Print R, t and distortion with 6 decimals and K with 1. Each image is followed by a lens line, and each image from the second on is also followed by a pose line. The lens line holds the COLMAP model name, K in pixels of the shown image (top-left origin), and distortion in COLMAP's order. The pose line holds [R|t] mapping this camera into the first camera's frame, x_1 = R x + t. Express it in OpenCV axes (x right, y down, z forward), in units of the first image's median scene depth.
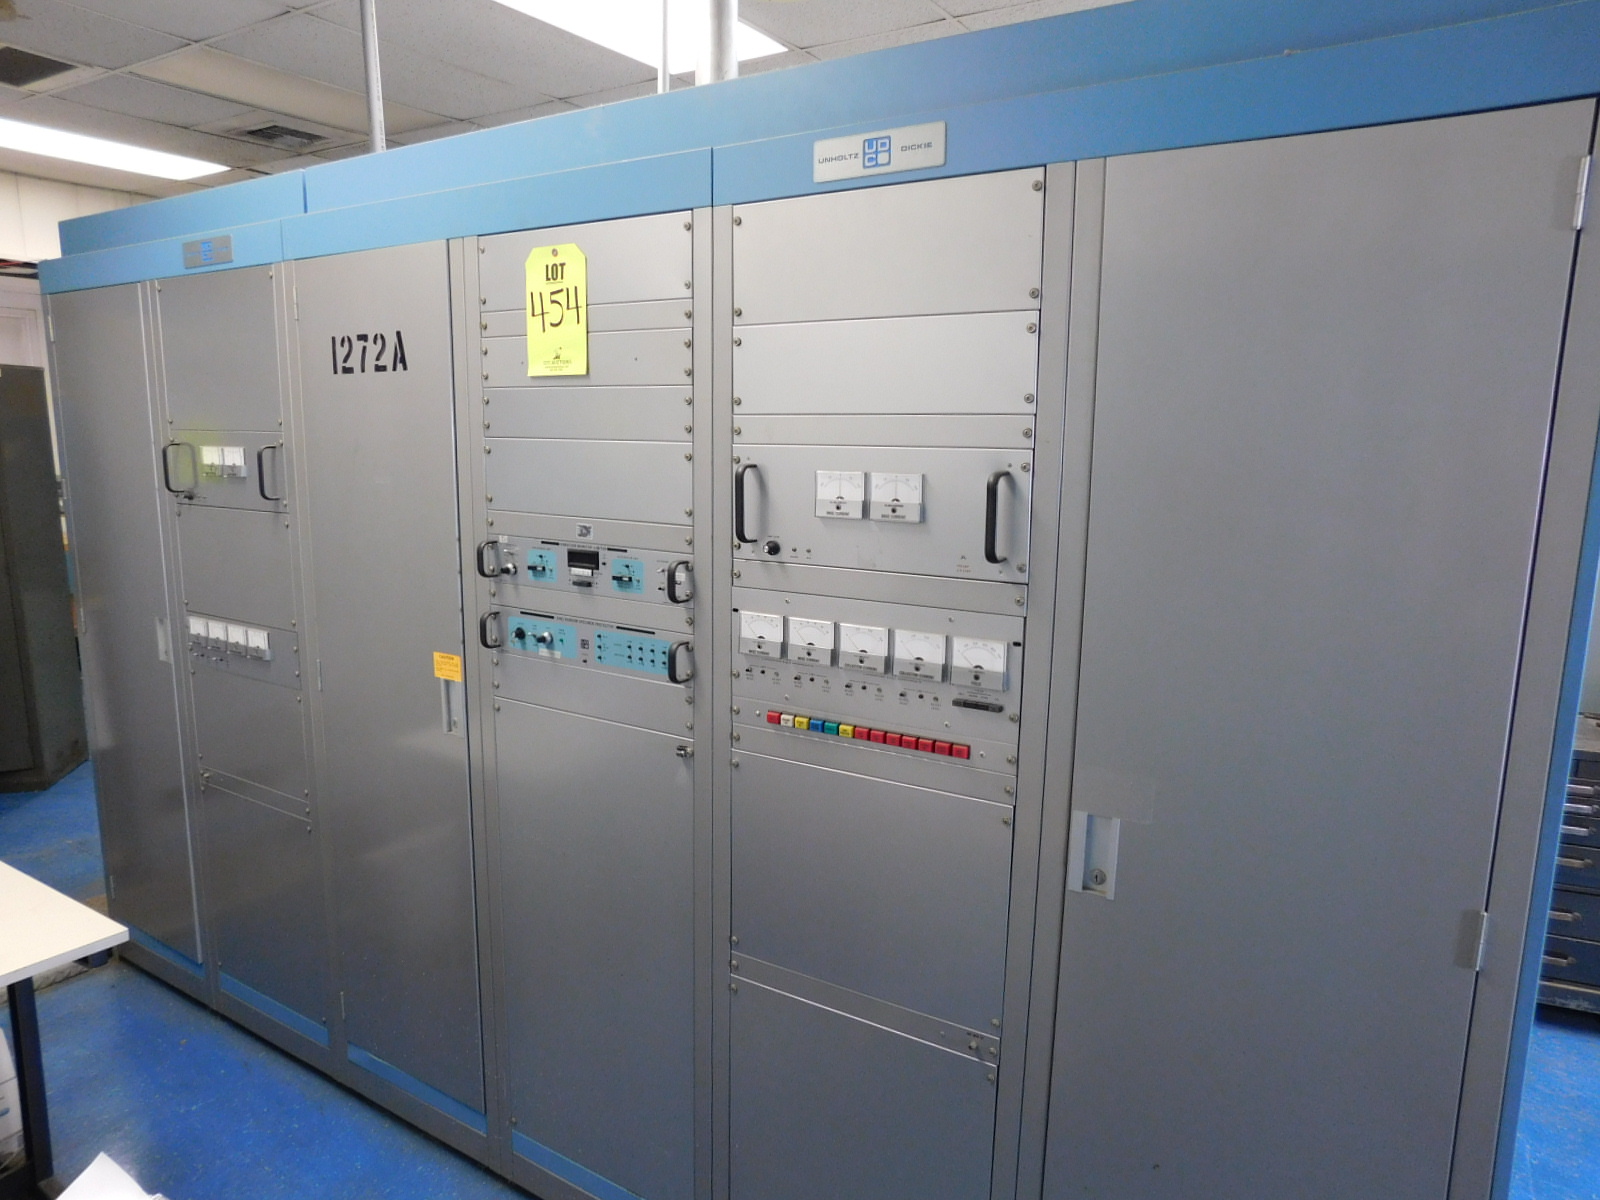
lens RADIAL K [[1049.5, 0, 779.5], [0, 1049.5, 604.1], [0, 0, 1]] dist [-0.065230, 0.058425]
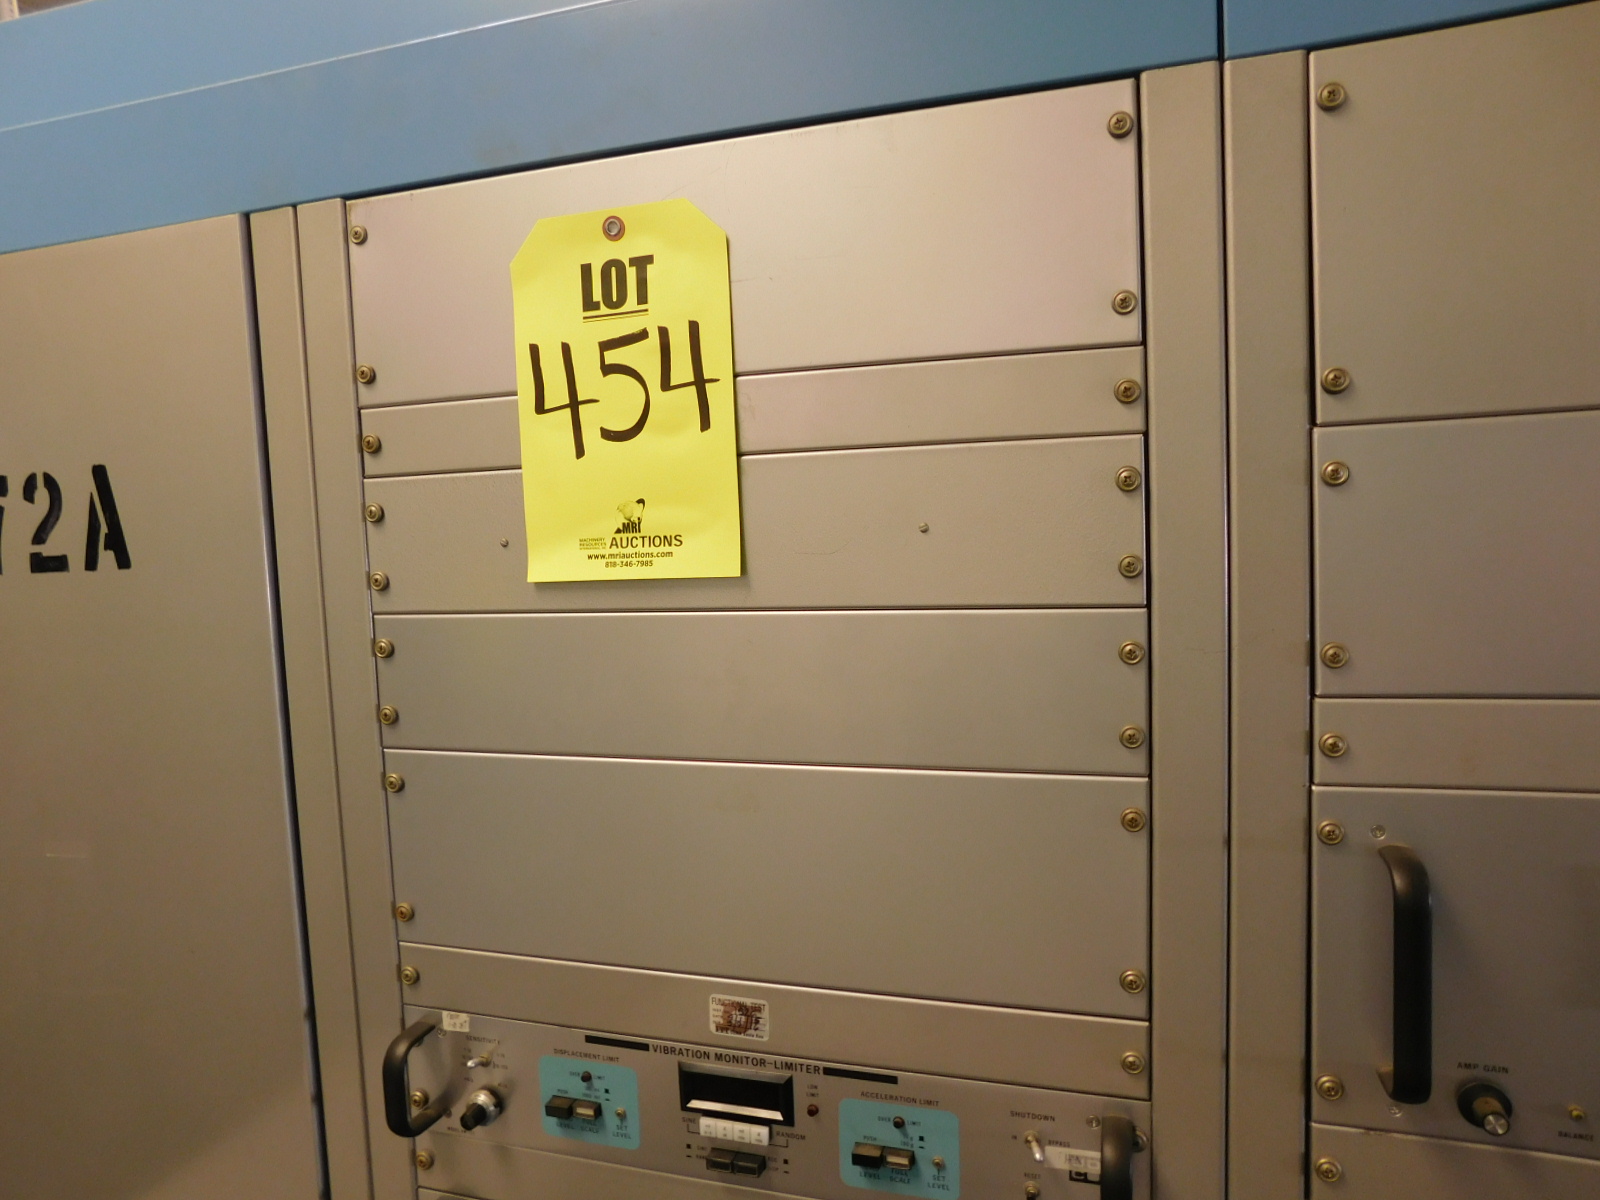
lens RADIAL K [[1049.5, 0, 779.5], [0, 1049.5, 604.1], [0, 0, 1]] dist [-0.065230, 0.058425]
pose [[0.966139, -0.069621, 0.248452, -0.250110], [0.093491, 0.991934, -0.085595, -0.175412], [-0.240489, 0.105925, 0.964855, 0.650360]]
